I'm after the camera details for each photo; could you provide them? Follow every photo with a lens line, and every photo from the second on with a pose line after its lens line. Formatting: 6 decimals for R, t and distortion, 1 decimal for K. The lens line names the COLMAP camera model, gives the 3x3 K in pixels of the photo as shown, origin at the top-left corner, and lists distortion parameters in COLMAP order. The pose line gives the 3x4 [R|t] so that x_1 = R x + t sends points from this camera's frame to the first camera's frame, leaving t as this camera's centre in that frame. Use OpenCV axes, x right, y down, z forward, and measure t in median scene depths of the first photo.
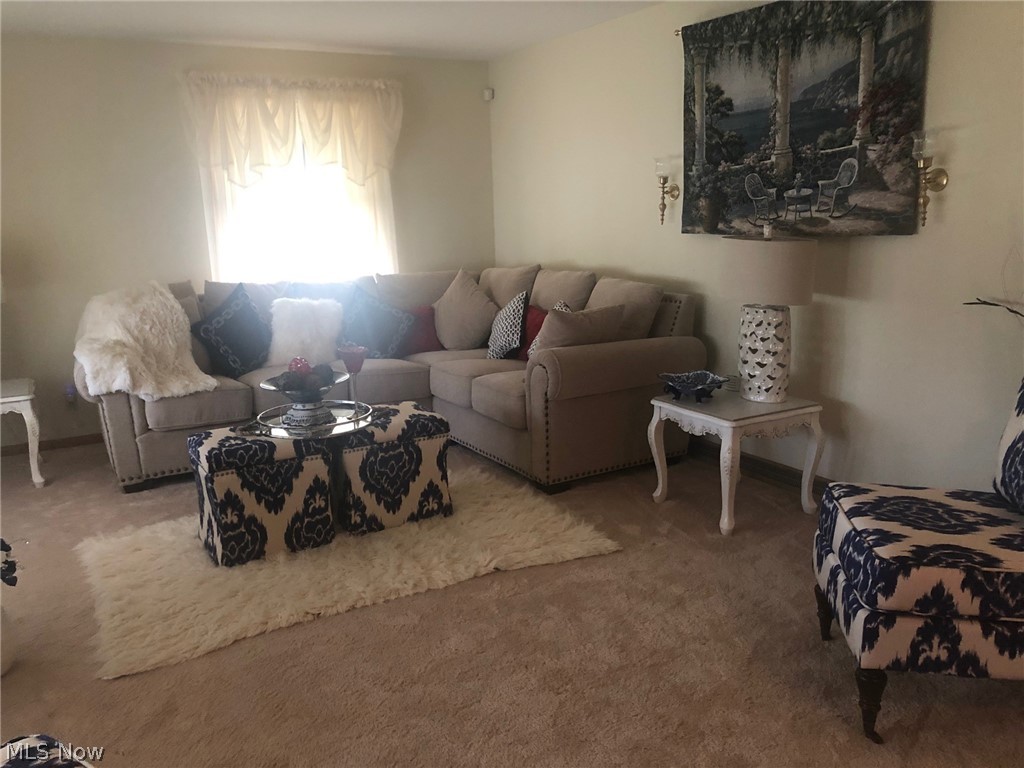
lens RADIAL K [[845.0, 0, 508.7], [0, 845.0, 382.3], [0, 0, 1]] dist [0.019399, -0.006649]
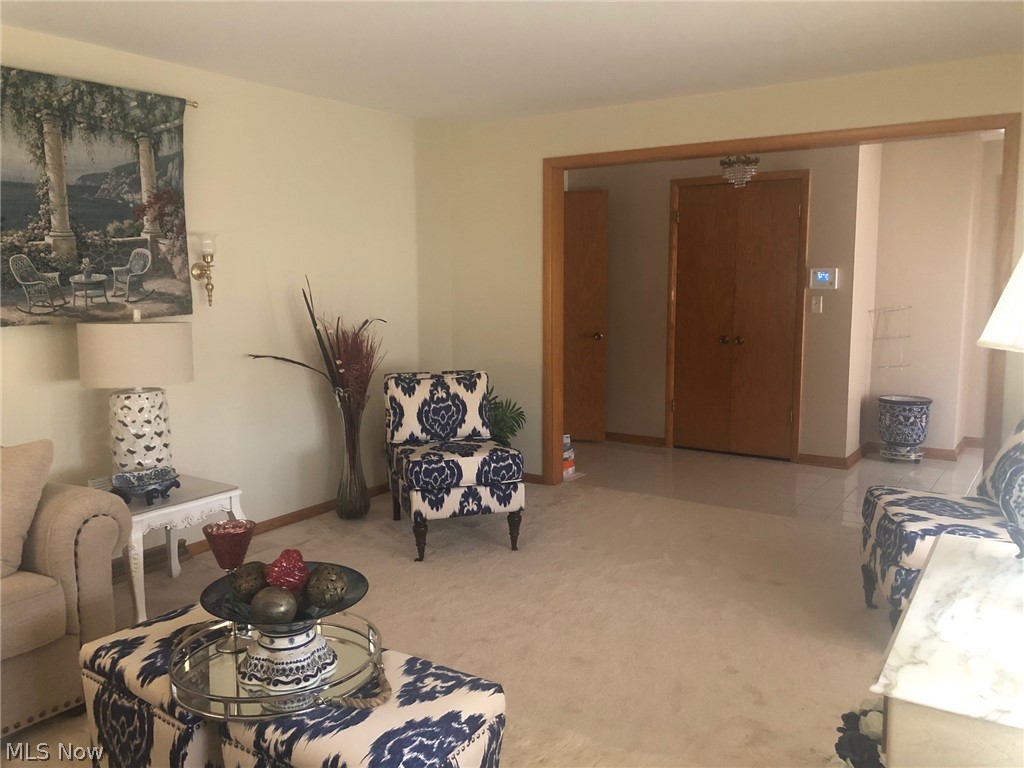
lens RADIAL K [[845.0, 0, 509.3], [0, 845.0, 385.3], [0, 0, 1]] dist [0.019399, -0.006649]
pose [[-0.473038, -0.082049, 0.877213, -0.784353], [0.201232, 0.959274, 0.198239, -0.209935], [-0.857753, 0.270298, -0.437262, 1.088912]]
